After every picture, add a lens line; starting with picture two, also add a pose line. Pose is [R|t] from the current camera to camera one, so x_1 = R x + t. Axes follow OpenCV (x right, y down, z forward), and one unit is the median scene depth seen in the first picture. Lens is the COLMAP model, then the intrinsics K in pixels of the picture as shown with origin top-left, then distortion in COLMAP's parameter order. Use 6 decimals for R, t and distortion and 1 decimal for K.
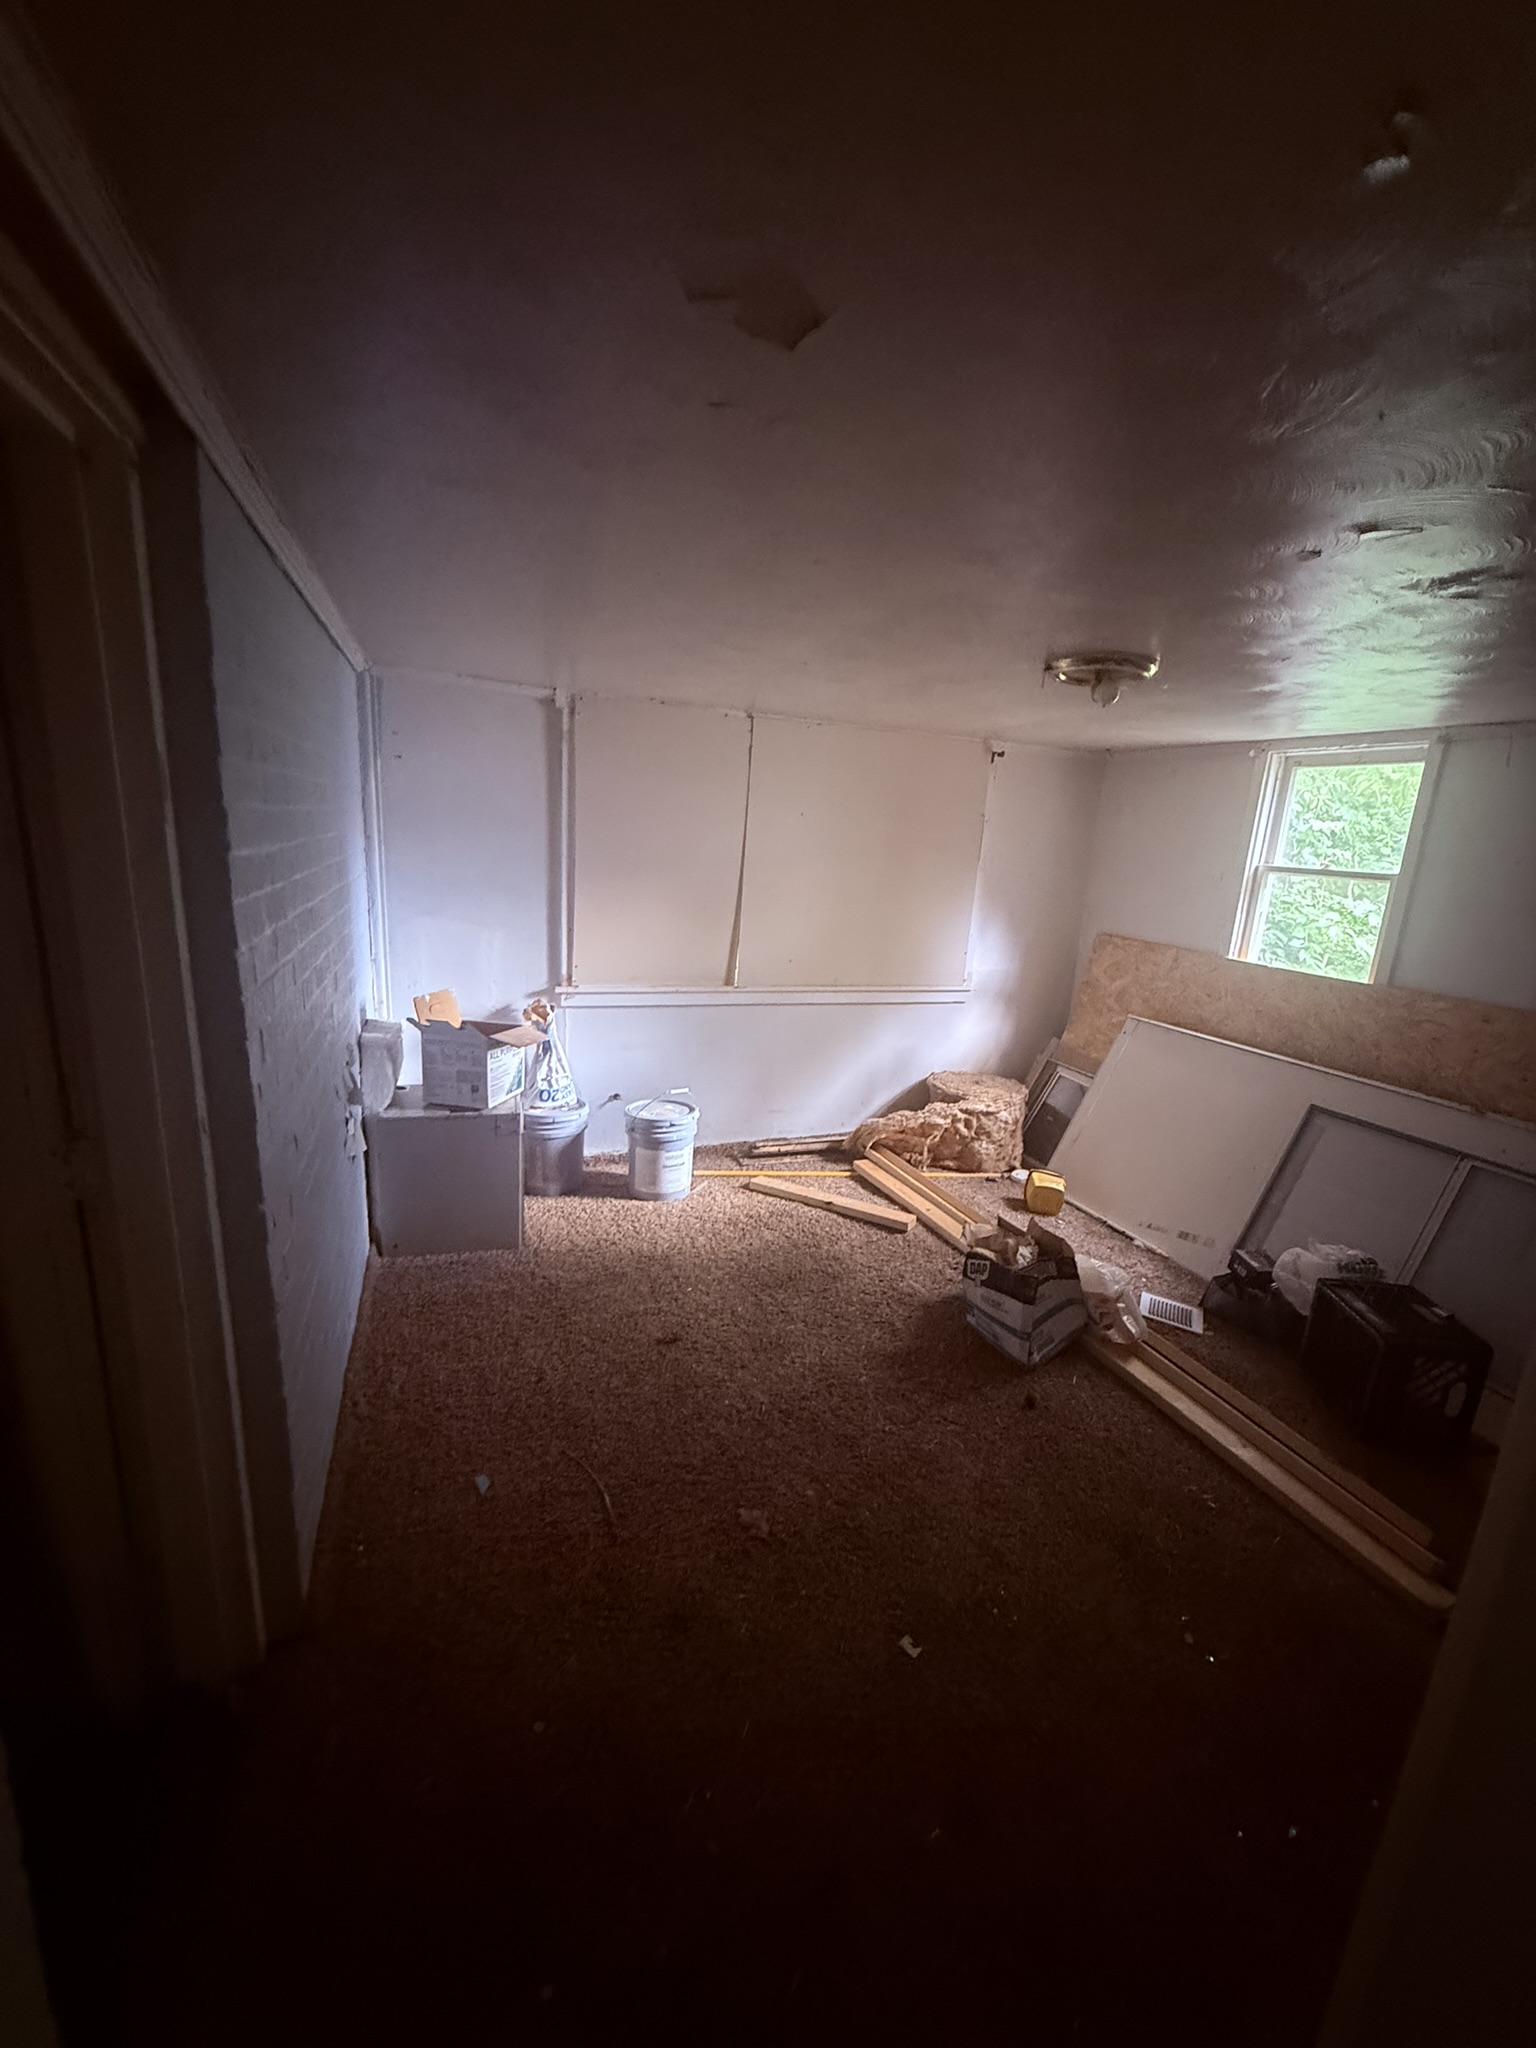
lens RADIAL K [[819.4, 0, 770.9], [0, 819.4, 1024.8], [0, 0, 1]] dist [0.000693, 0.000364]
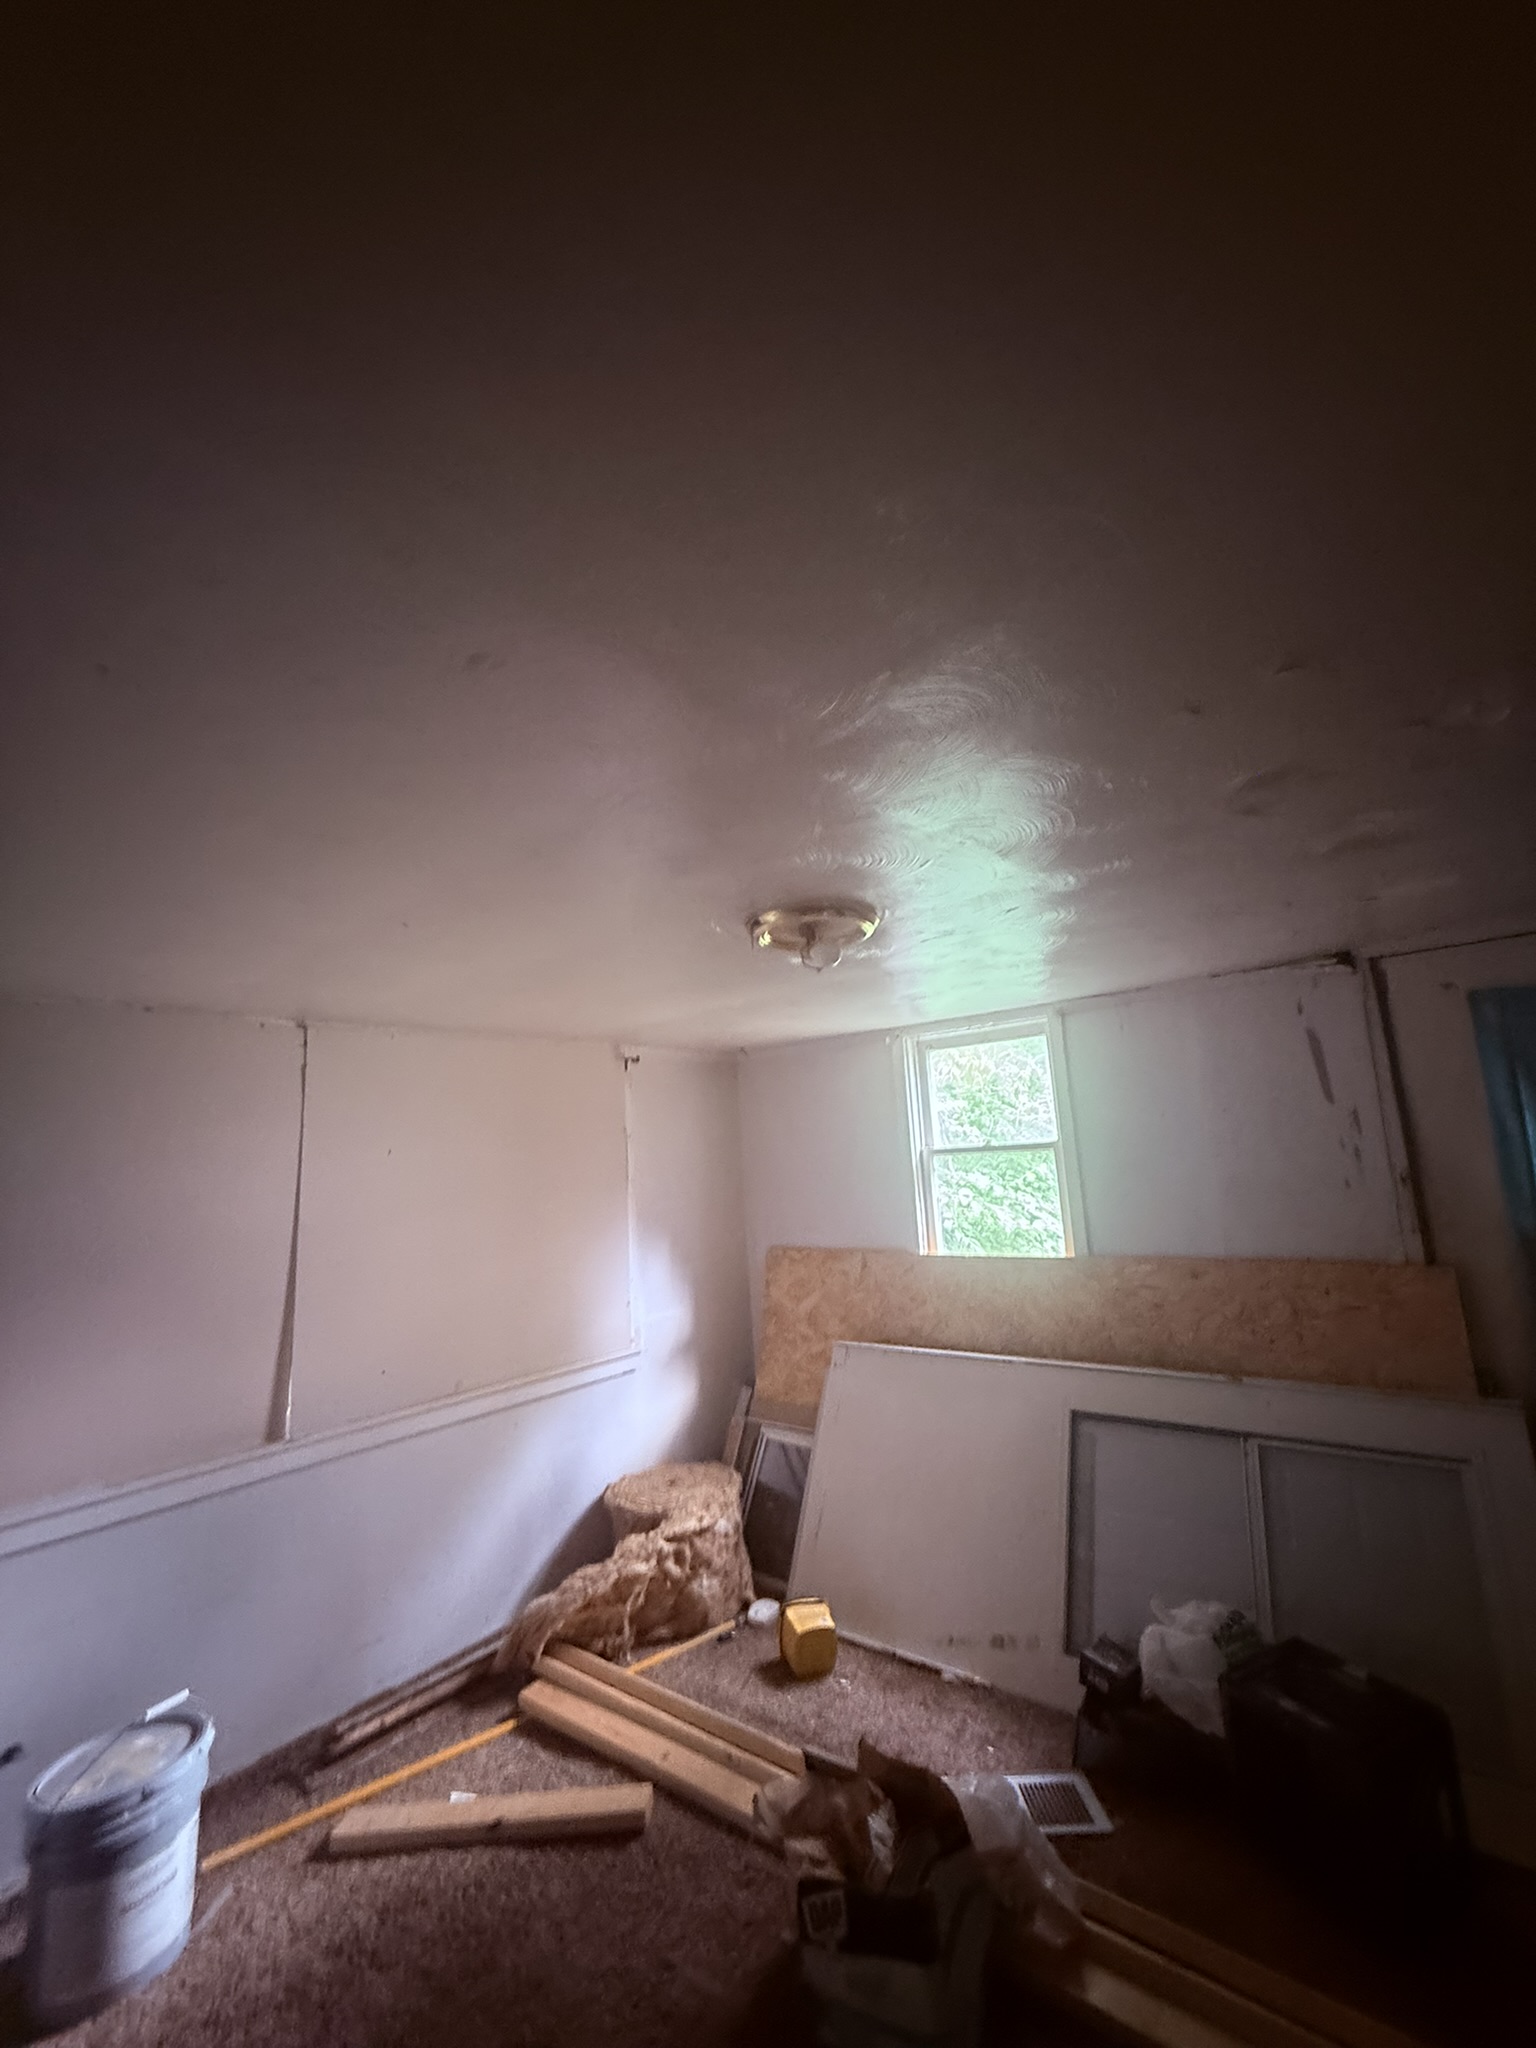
lens RADIAL K [[819.4, 0, 771.1], [0, 819.4, 1022.2], [0, 0, 1]] dist [0.000693, 0.000364]
pose [[0.870770, -0.034899, 0.490450, -0.021144], [0.221990, 0.917932, -0.328816, -0.061130], [-0.438725, 0.395199, 0.807056, 0.270871]]
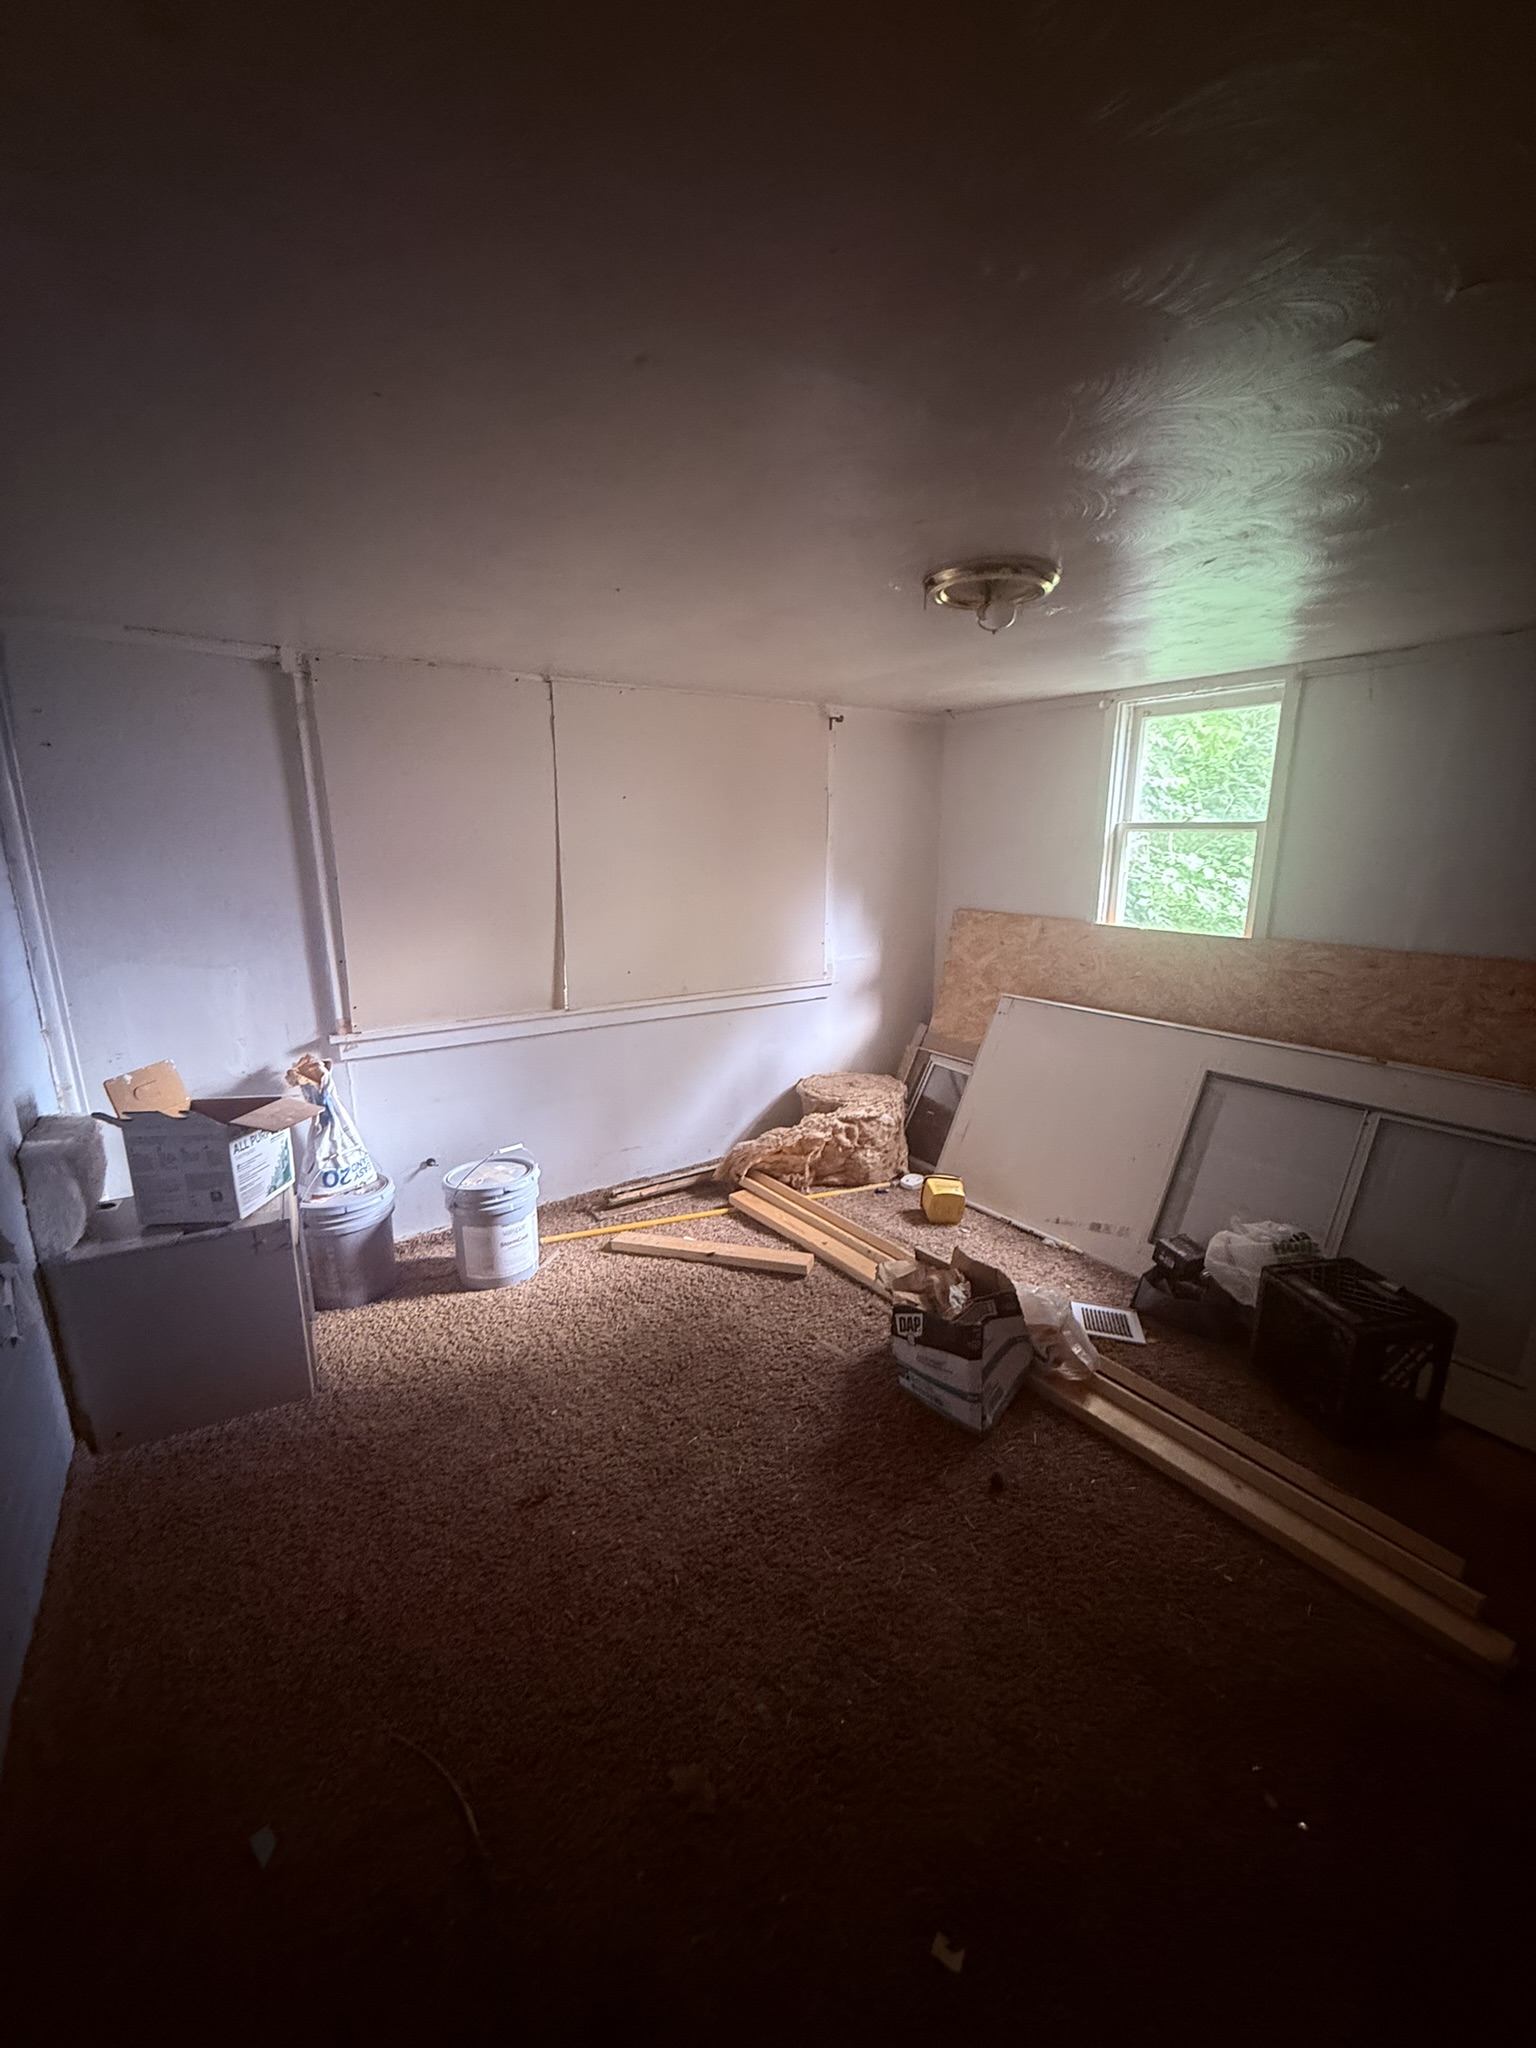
lens RADIAL K [[819.4, 0, 771.4], [0, 819.4, 1022.9], [0, 0, 1]] dist [0.000693, 0.000364]
pose [[0.972434, -0.112276, 0.204369, -0.014526], [0.111555, 0.993644, 0.015084, -0.026673], [-0.204763, 0.008130, 0.978778, 0.170850]]
